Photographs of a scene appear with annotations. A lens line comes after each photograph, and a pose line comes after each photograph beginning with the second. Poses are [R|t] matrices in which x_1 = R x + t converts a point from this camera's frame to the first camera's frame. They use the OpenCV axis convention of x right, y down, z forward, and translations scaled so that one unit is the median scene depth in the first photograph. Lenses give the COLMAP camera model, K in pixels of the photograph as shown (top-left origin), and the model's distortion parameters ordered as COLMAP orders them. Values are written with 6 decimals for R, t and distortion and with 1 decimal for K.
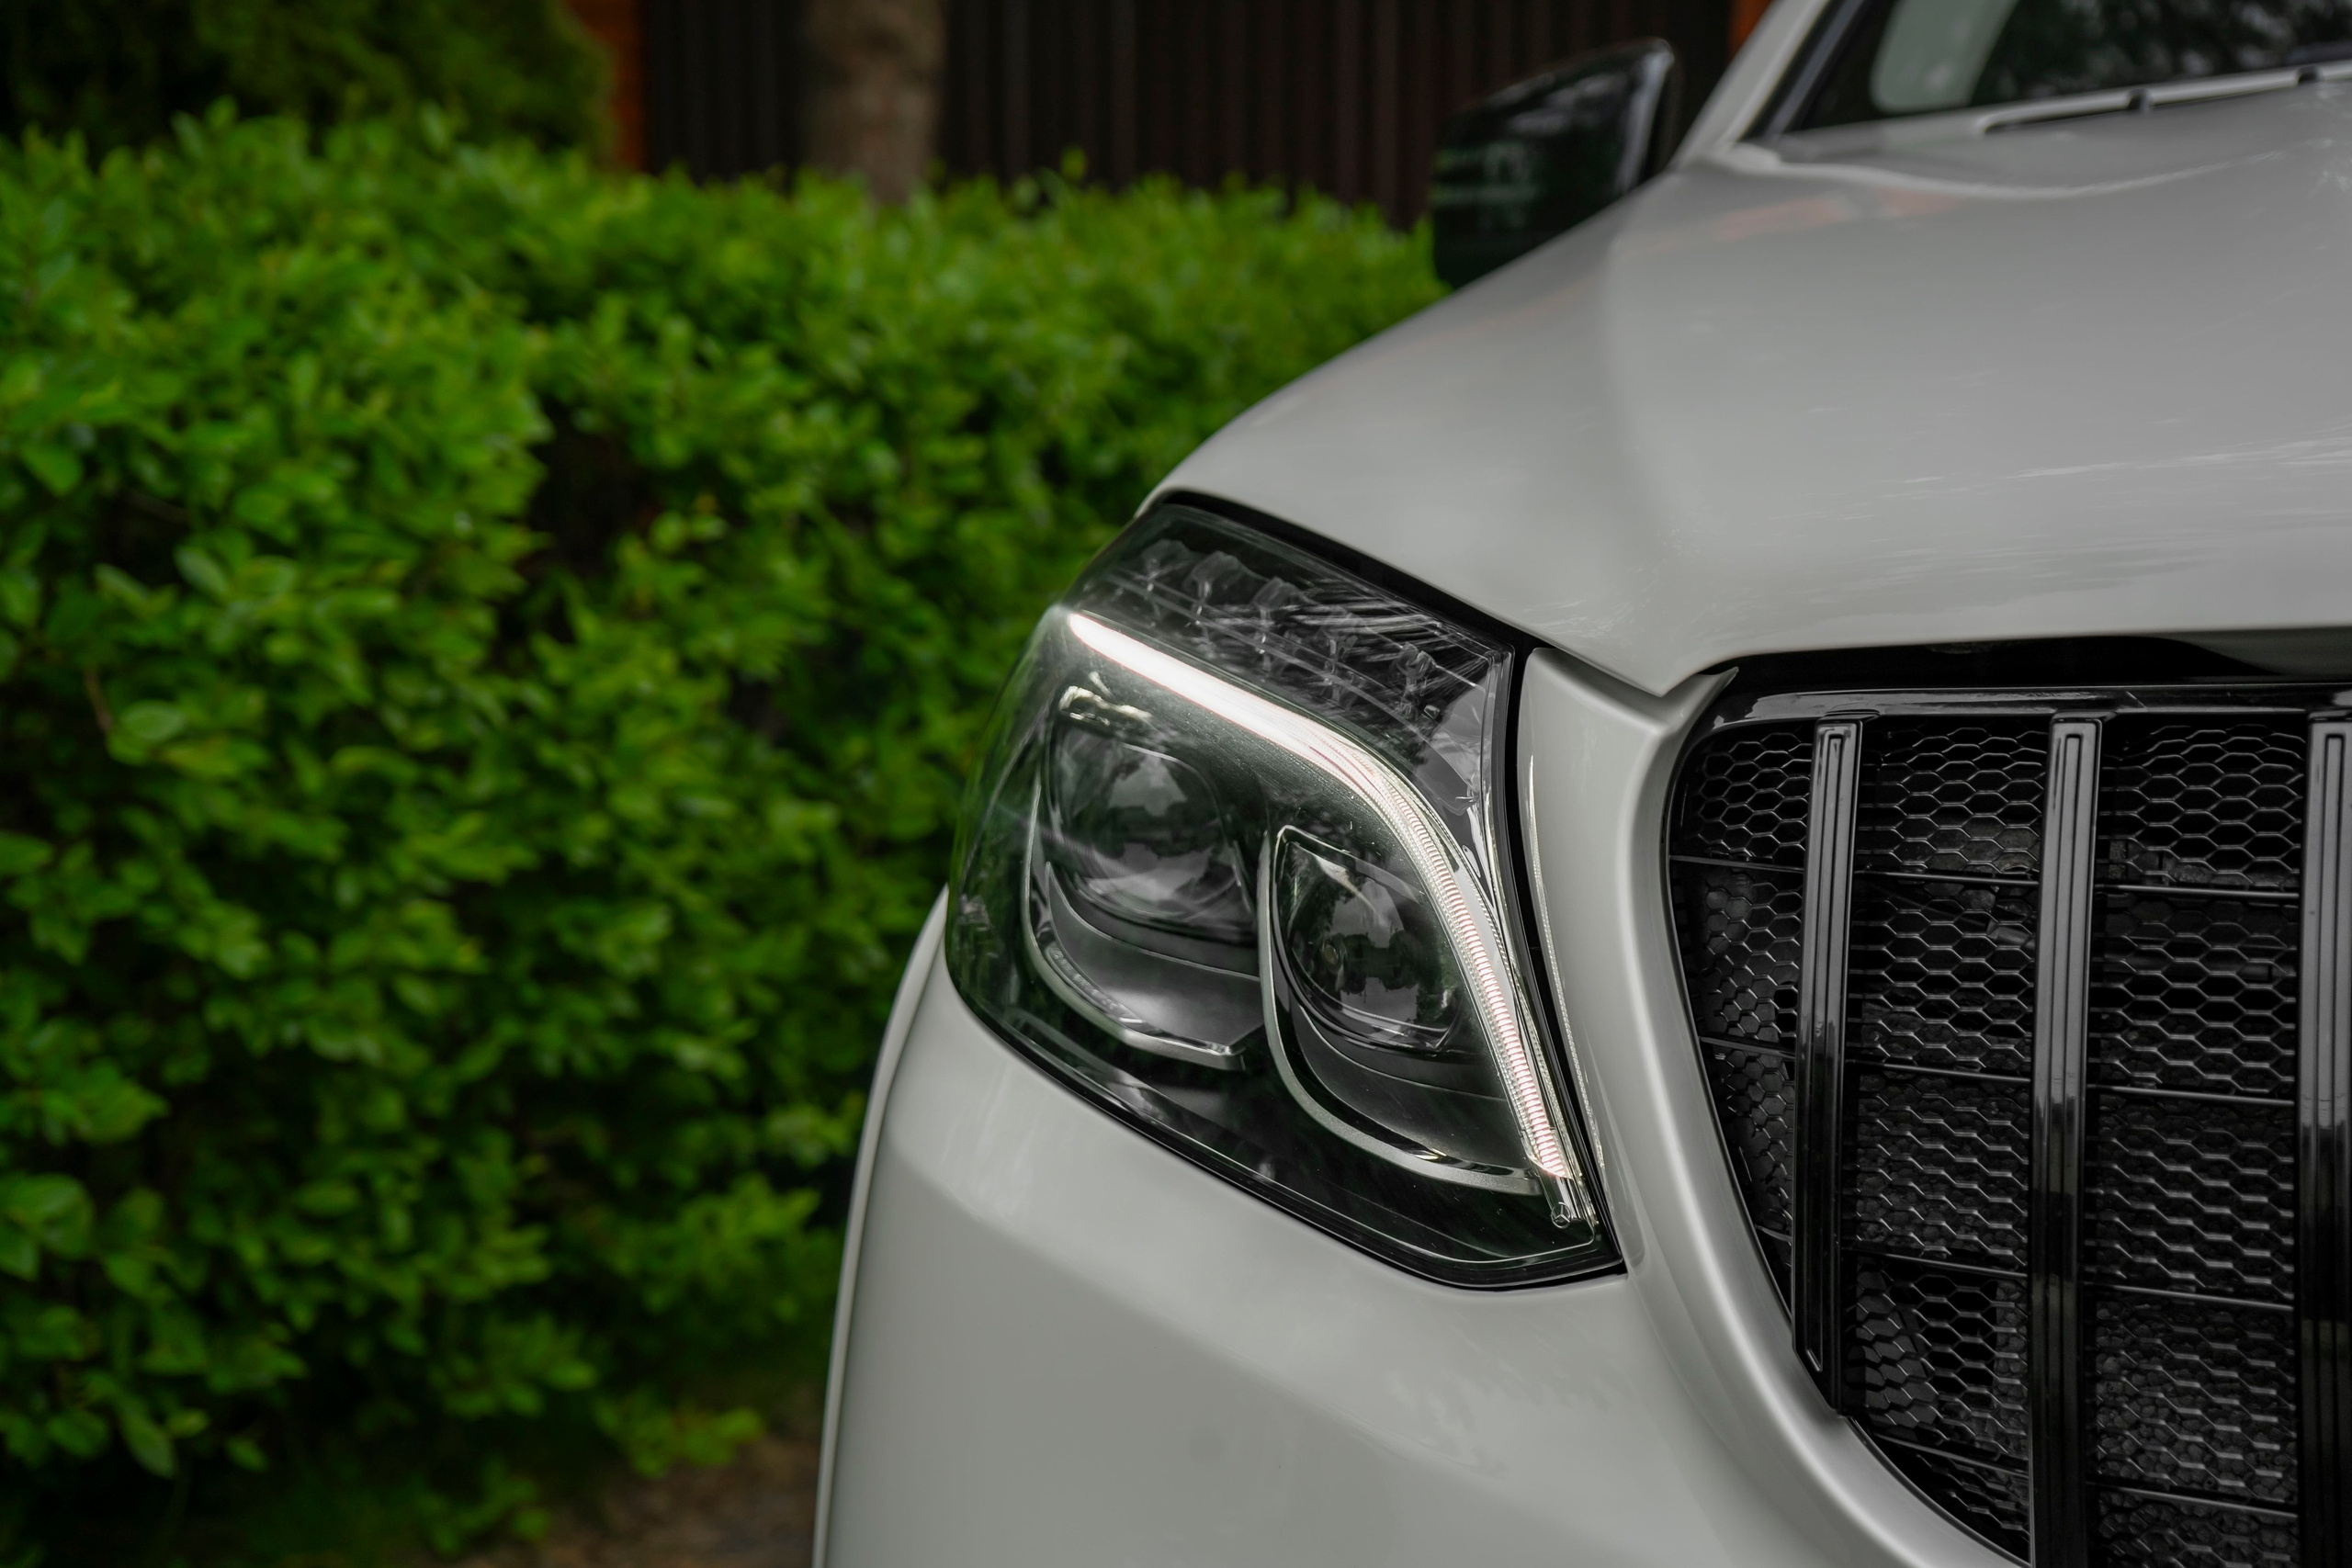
lens RADIAL K [[4021.6, 0, 1167.9], [0, 4021.6, 789.1], [0, 0, 1]] dist [0.453433, 0.000000]
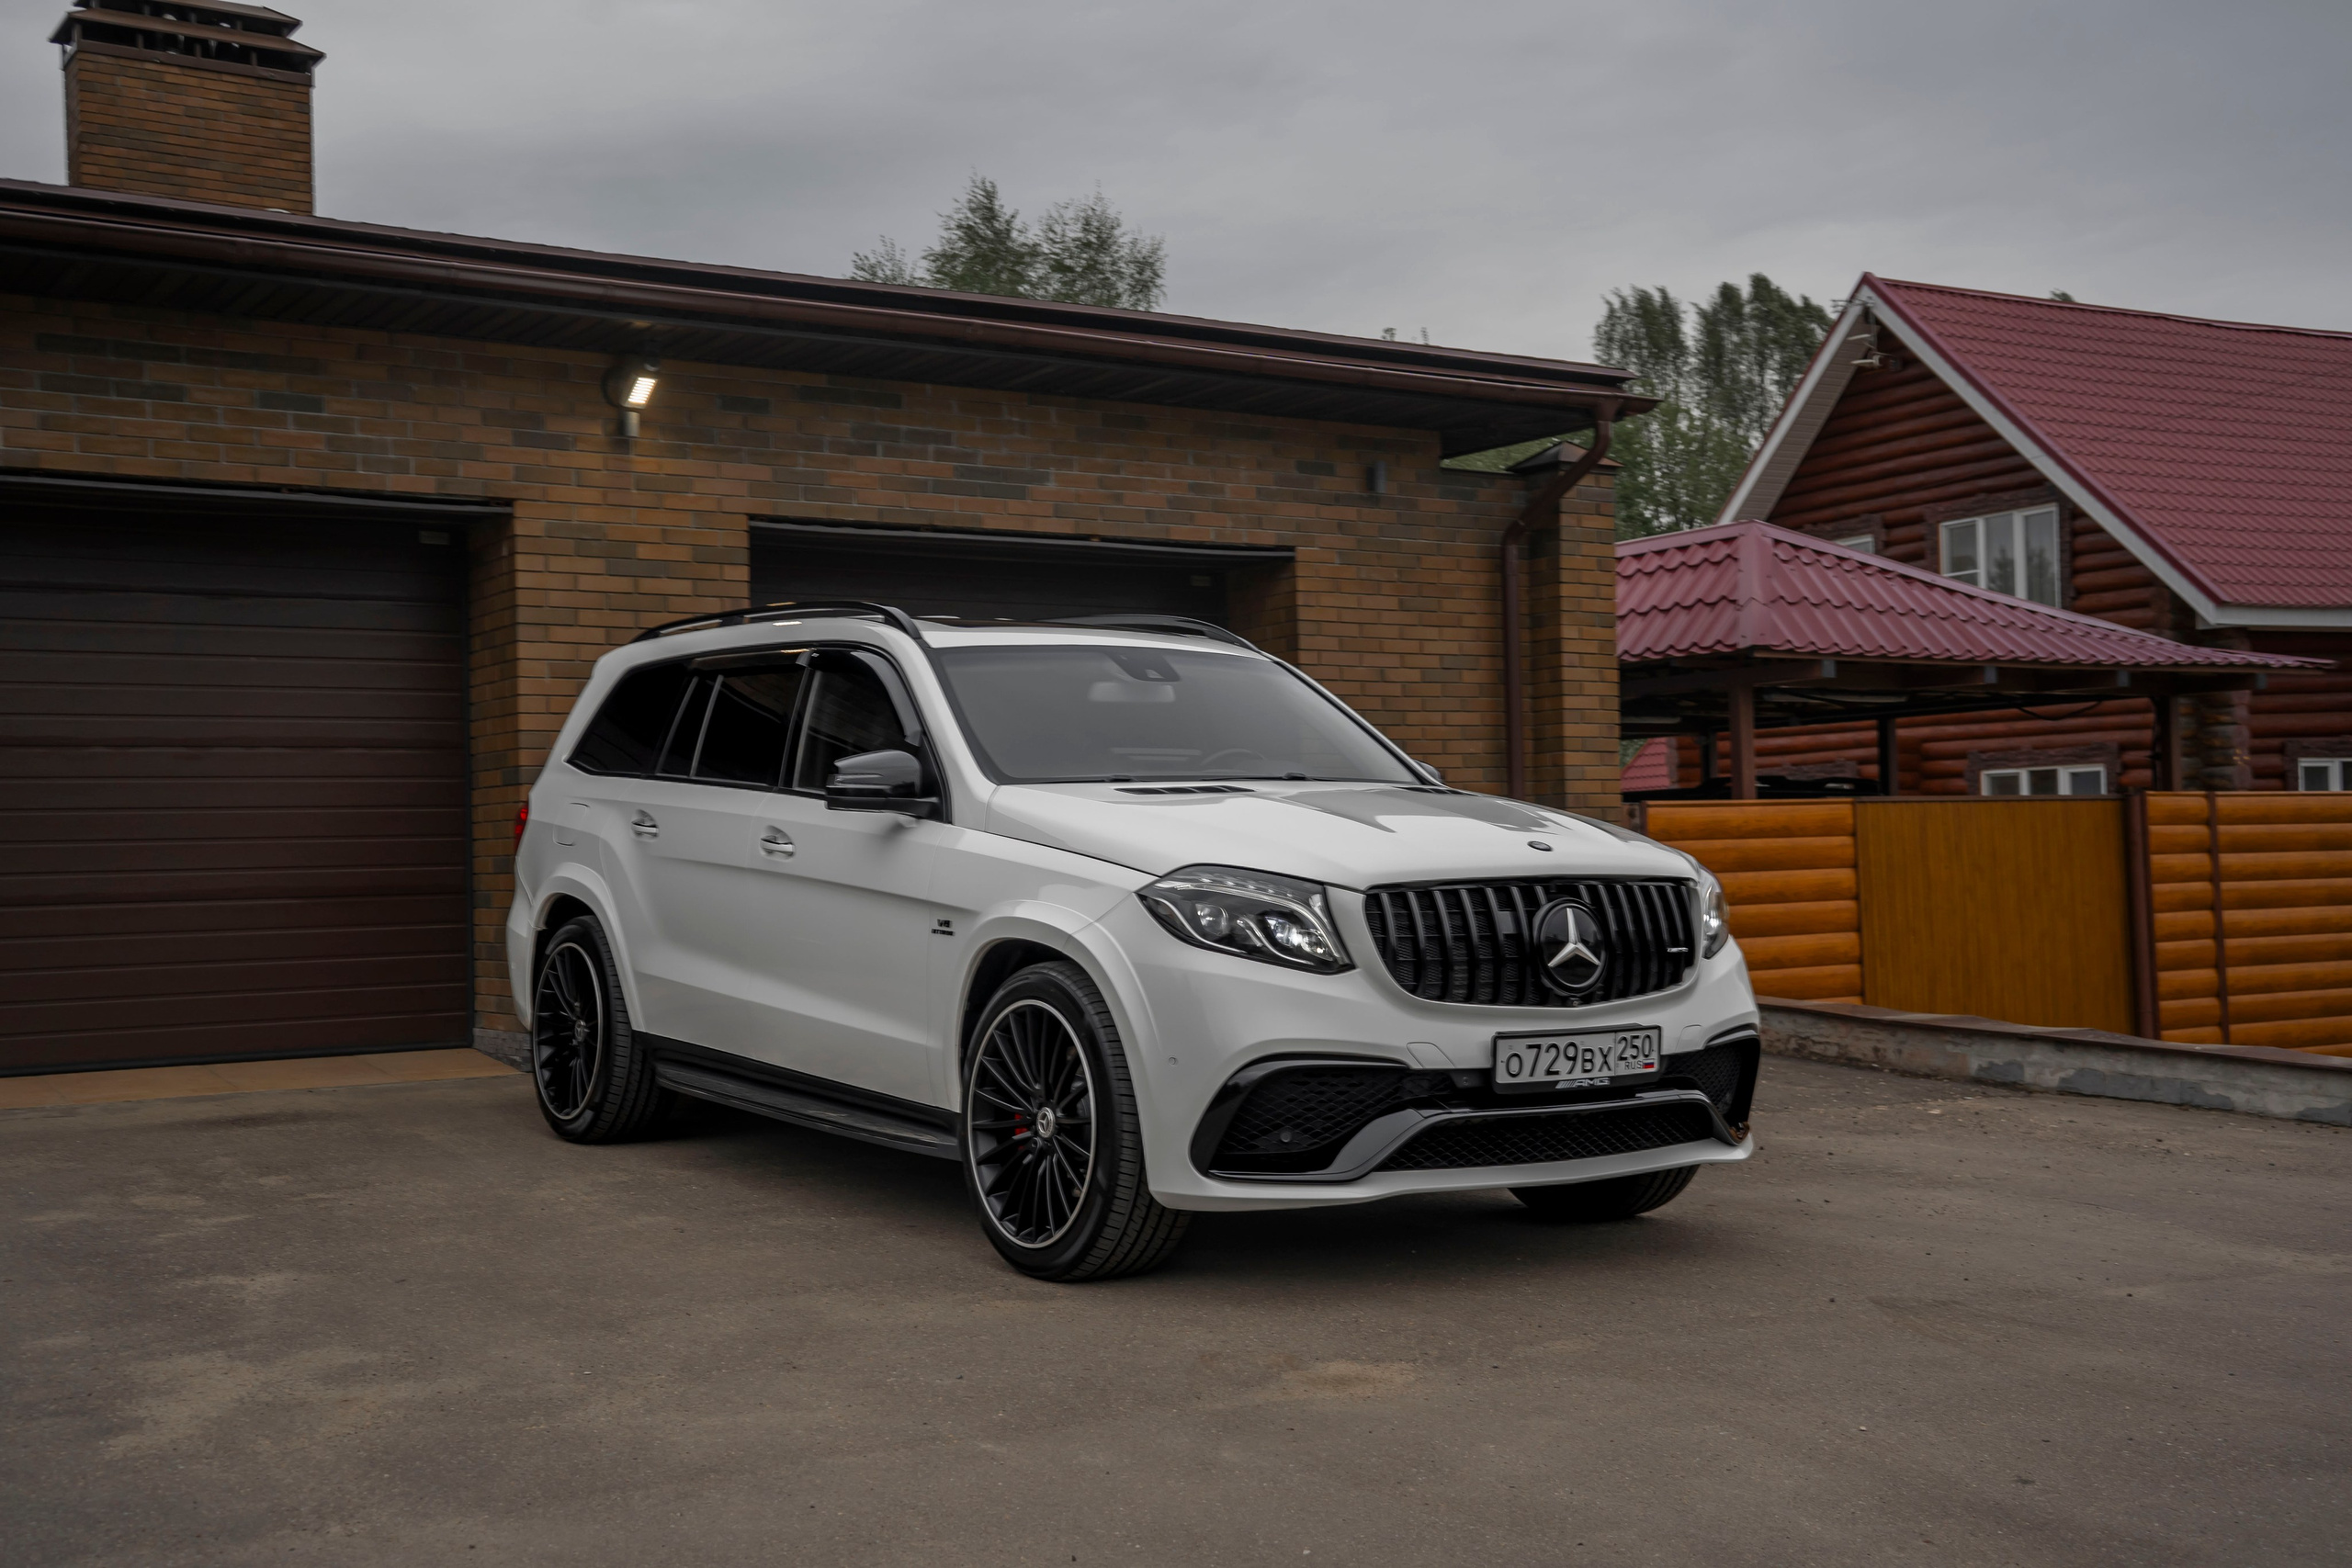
lens RADIAL K [[2584.2, 0, 1172.0], [0, 2584.2, 791.1], [0, 0, 1]] dist [0.085598, 0.000000]
pose [[0.602421, 0.013107, 0.798071, -3.656384], [0.064707, 0.995772, -0.065199, 0.077379], [-0.795552, 0.090918, 0.599026, -1.508792]]
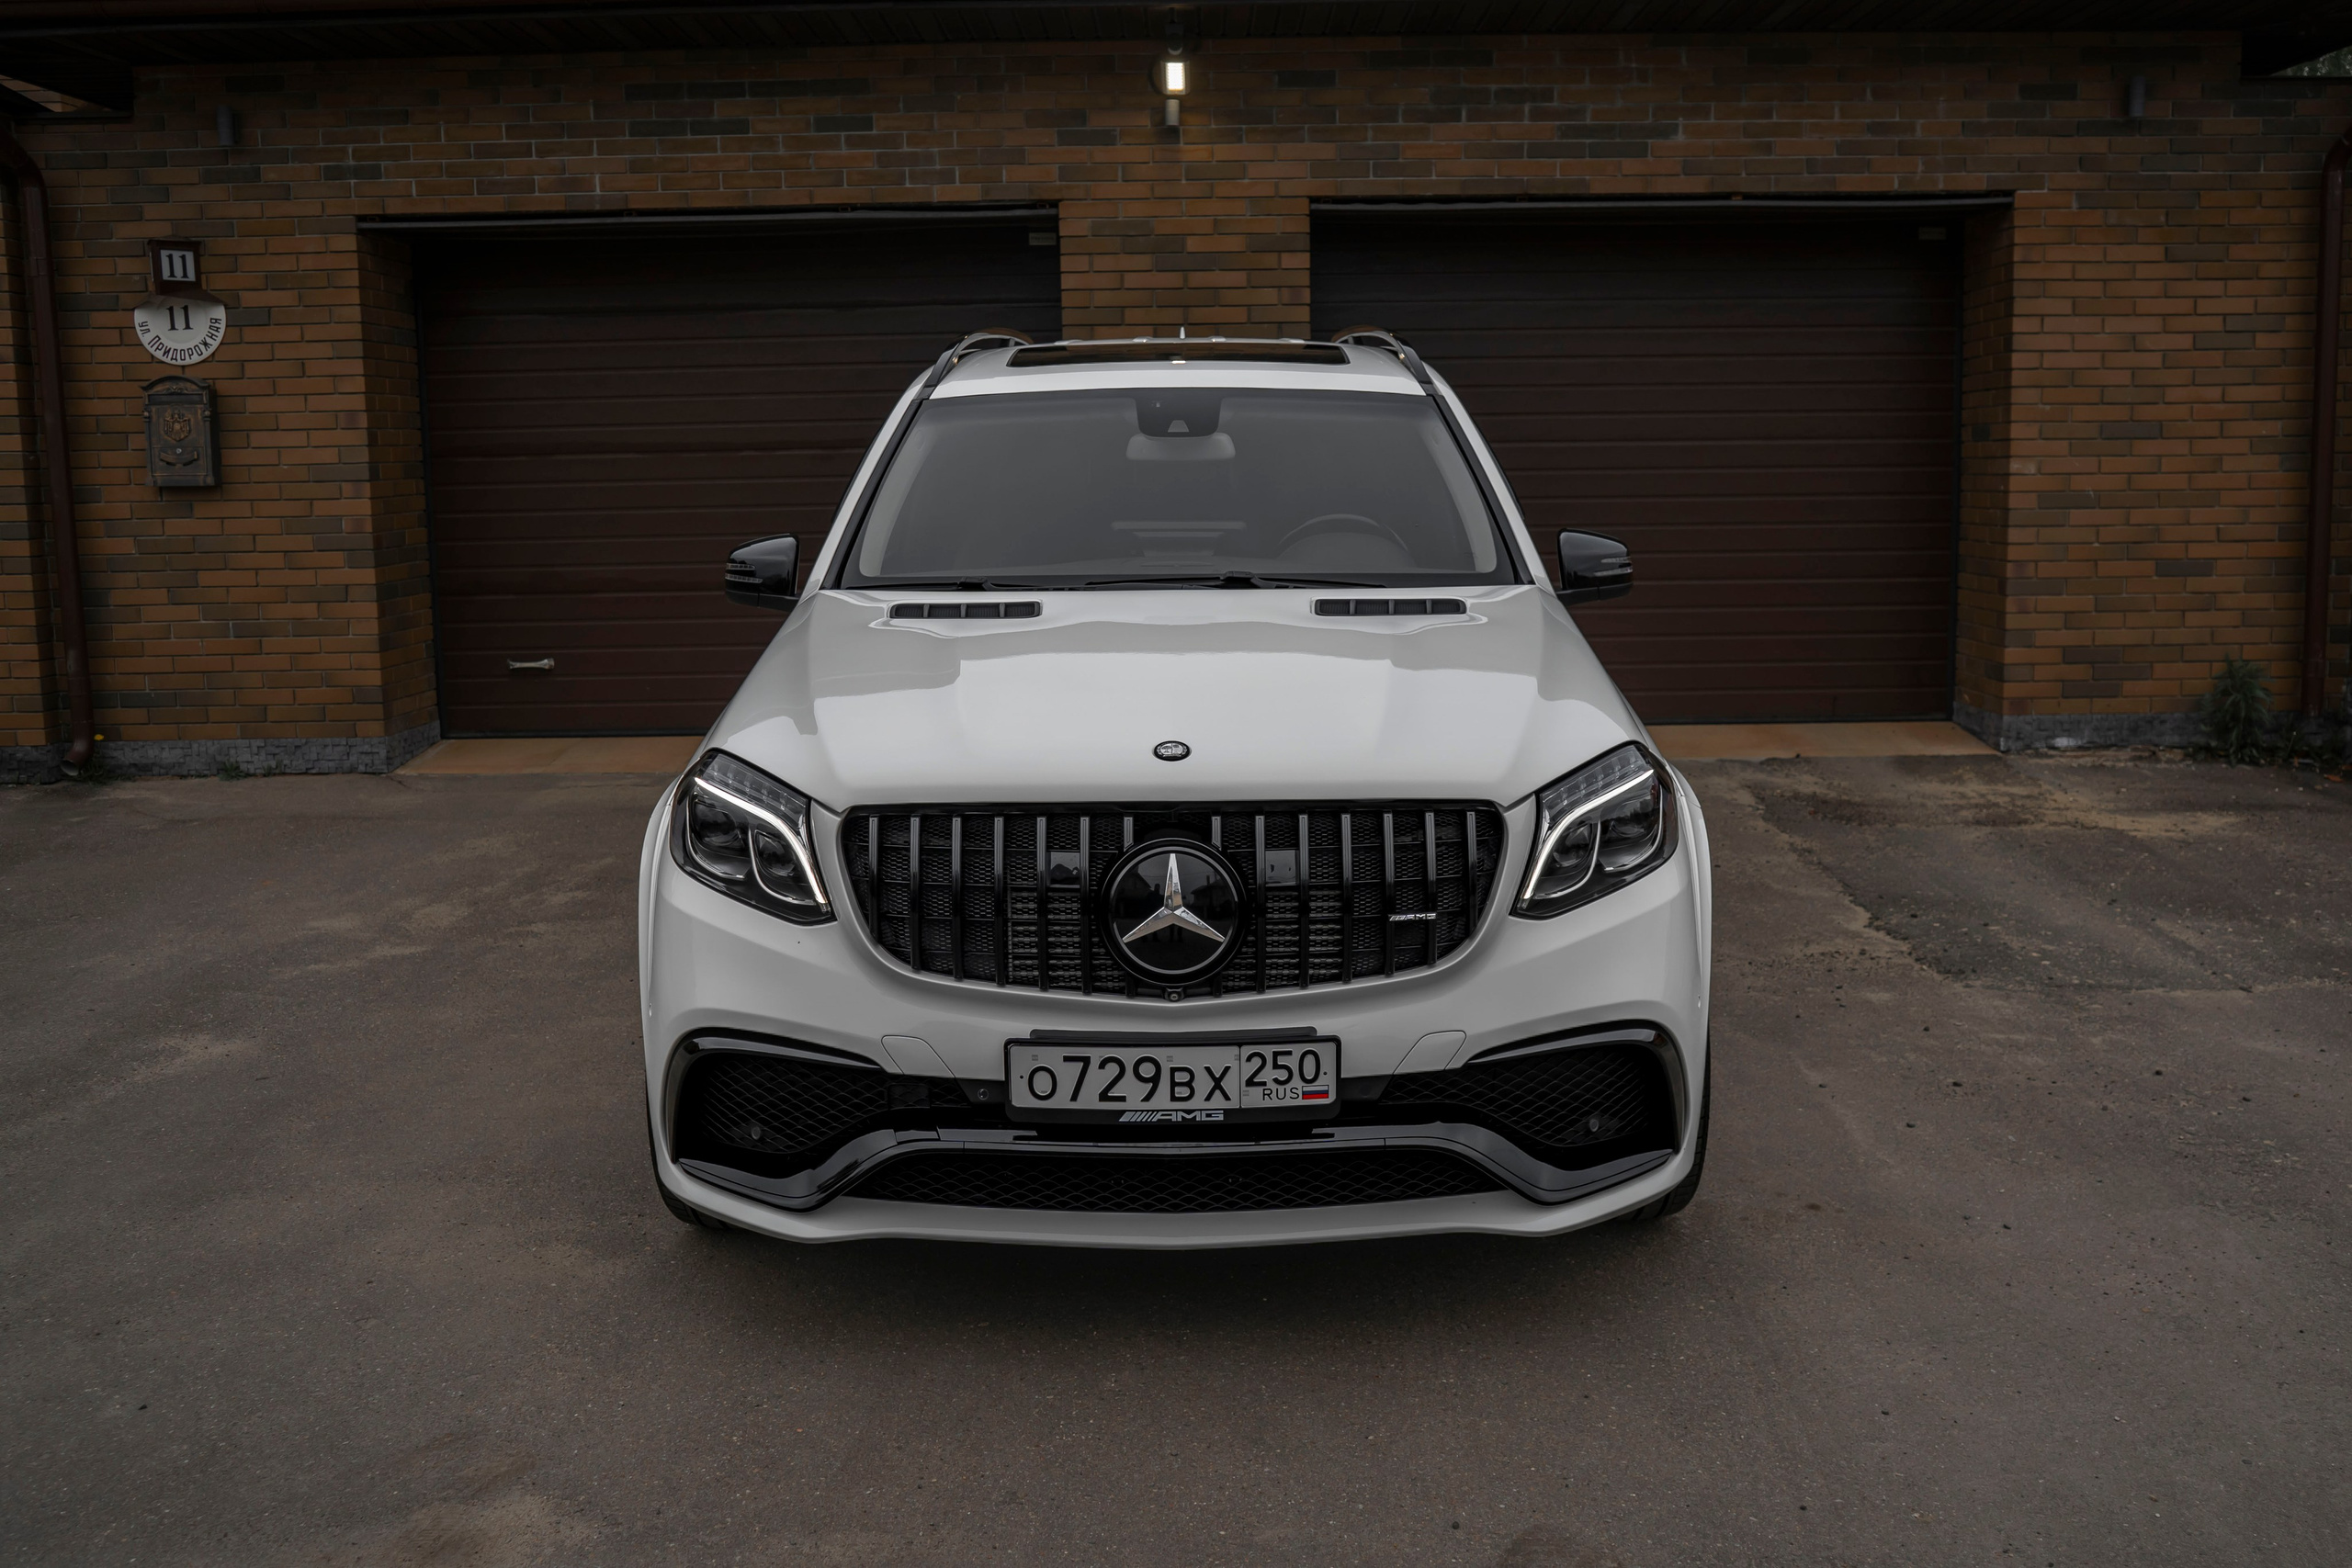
lens RADIAL K [[2143.3, 0, 1230.0], [0, 2143.3, 747.1], [0, 0, 1]] dist [-0.049445, 0.000000]
pose [[0.939153, -0.054293, 0.339181, -0.317650], [0.029453, 0.996521, 0.077964, -0.287737], [-0.342233, -0.063230, 0.937485, -1.651888]]
